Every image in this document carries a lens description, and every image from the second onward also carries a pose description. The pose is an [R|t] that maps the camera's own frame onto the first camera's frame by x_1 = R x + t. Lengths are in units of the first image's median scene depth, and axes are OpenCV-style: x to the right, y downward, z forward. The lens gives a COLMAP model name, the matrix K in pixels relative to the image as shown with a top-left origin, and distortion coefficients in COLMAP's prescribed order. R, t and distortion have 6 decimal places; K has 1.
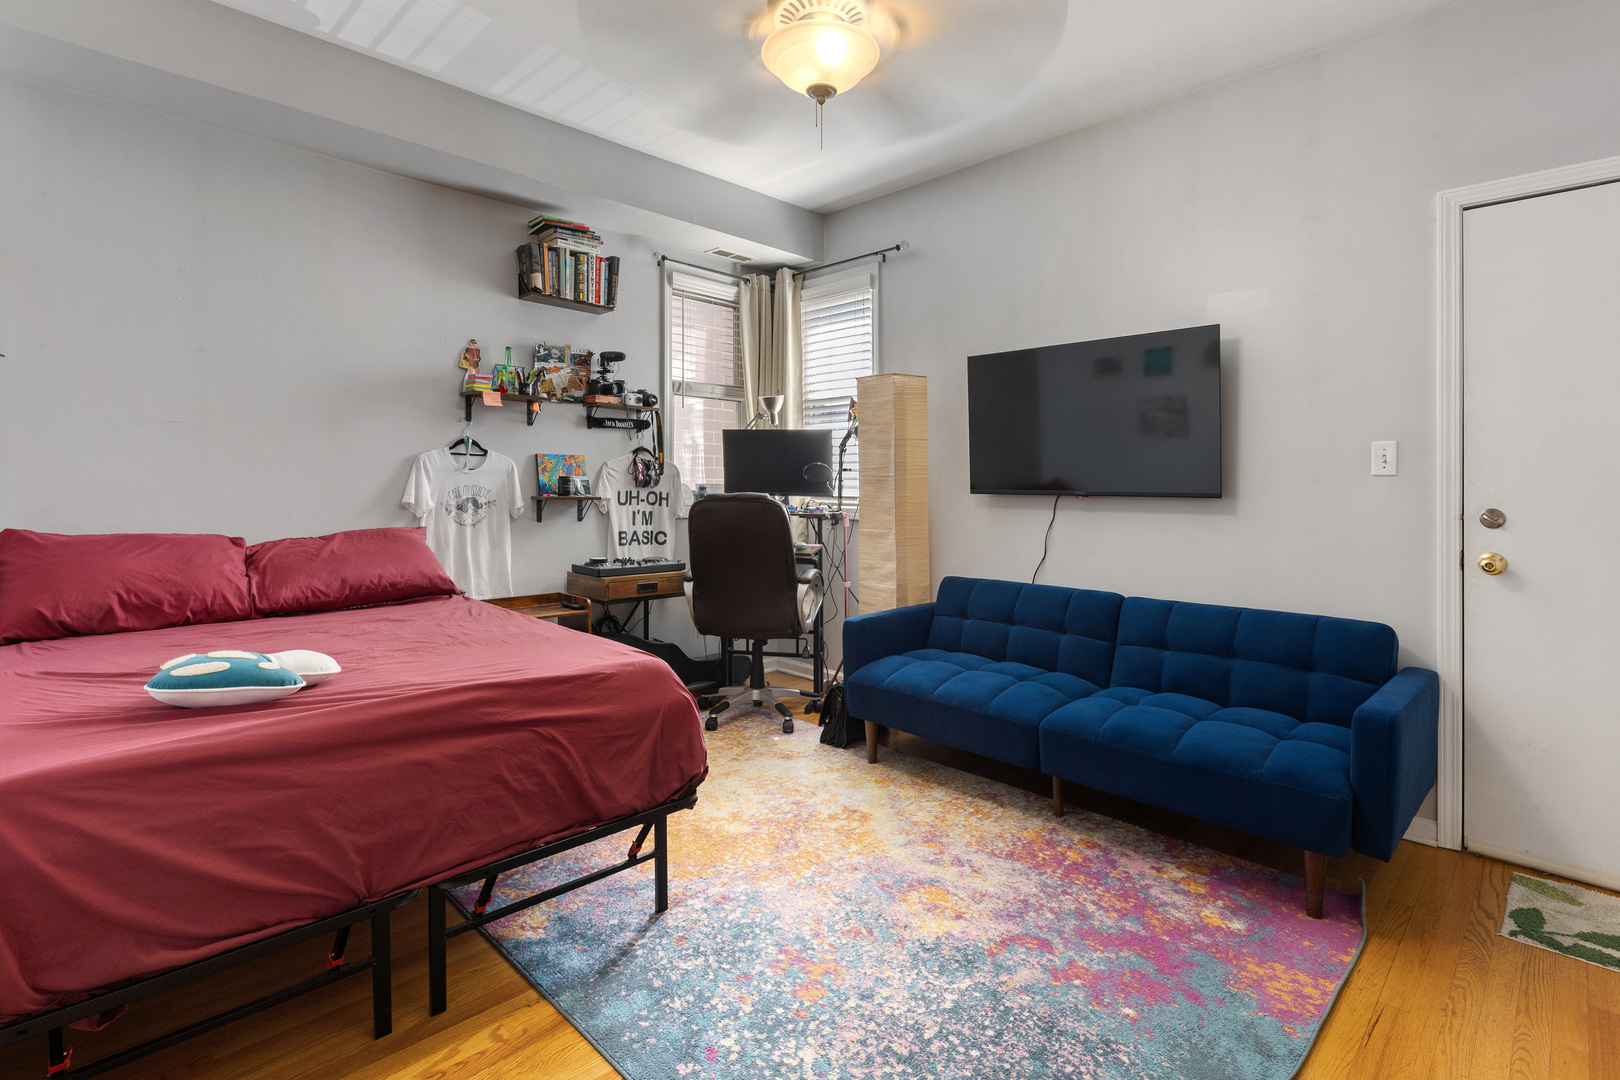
lens RADIAL K [[791.3, 0, 815.3], [0, 791.3, 488.1], [0, 0, 1]] dist [-0.004552, 0.001092]
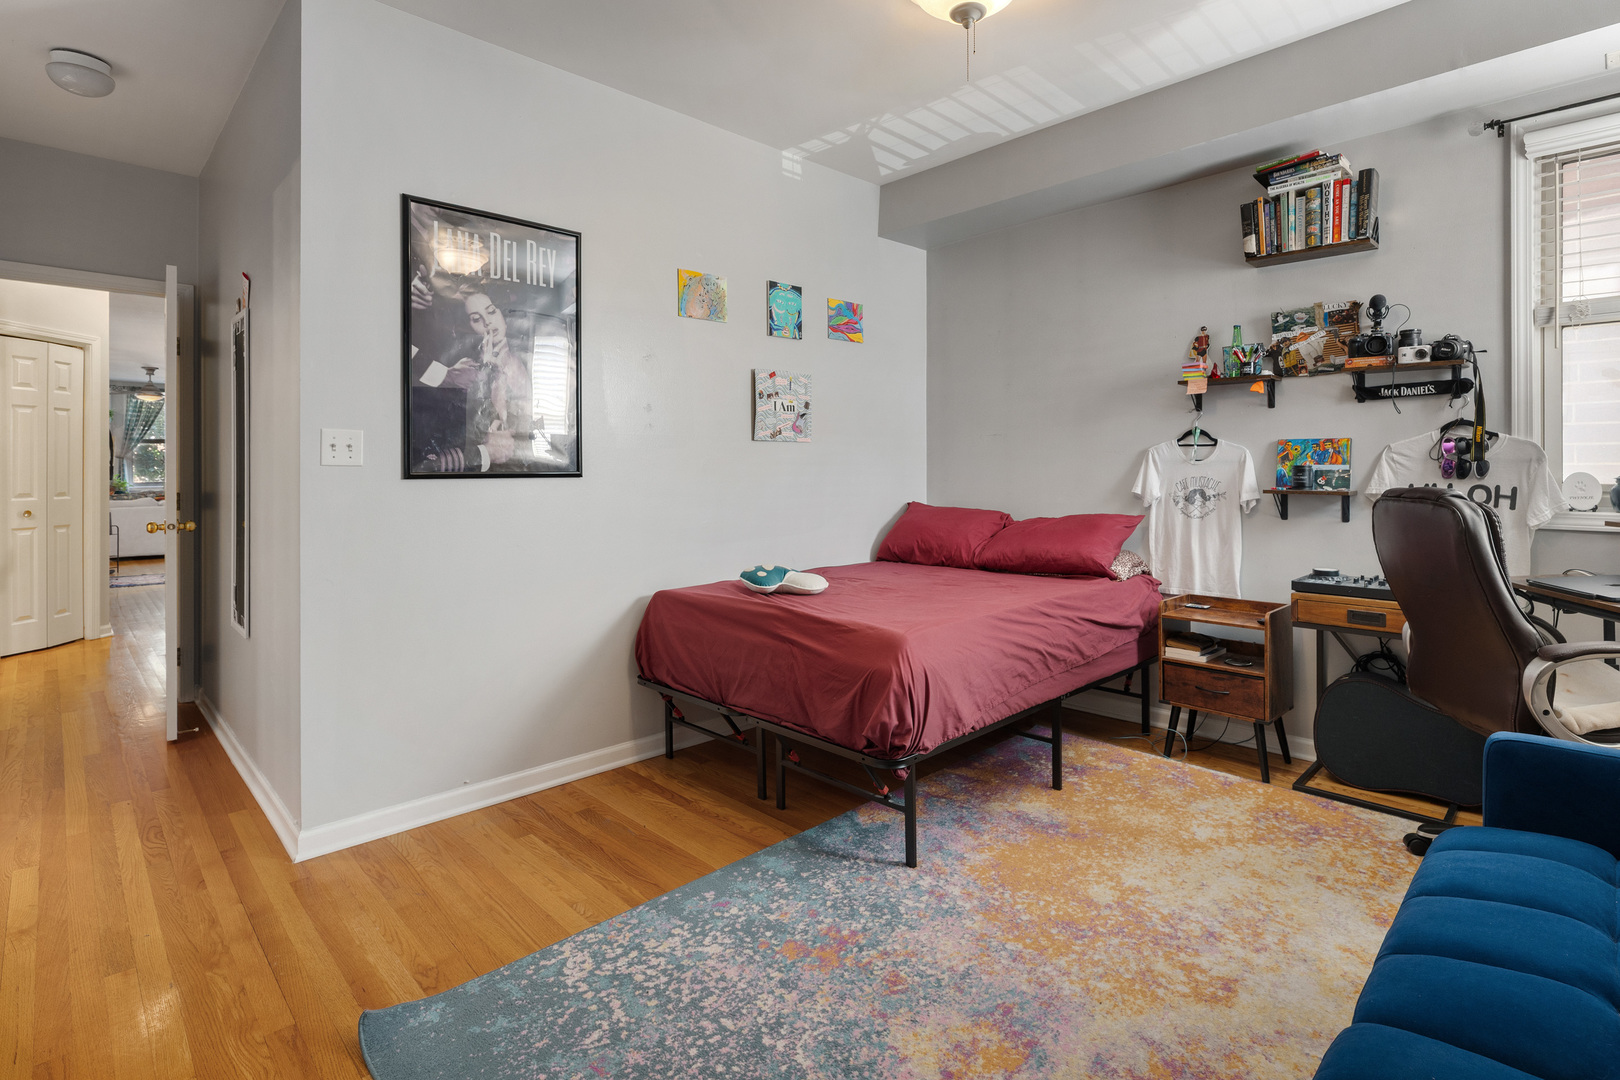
lens RADIAL K [[791.3, 0, 815.9], [0, 791.3, 480.4], [0, 0, 1]] dist [-0.004552, 0.001092]
pose [[-0.019289, 0.002841, -0.999810, 0.551856], [-0.001310, 0.999995, 0.002867, -0.000996], [0.999813, 0.001365, -0.019285, 0.545880]]
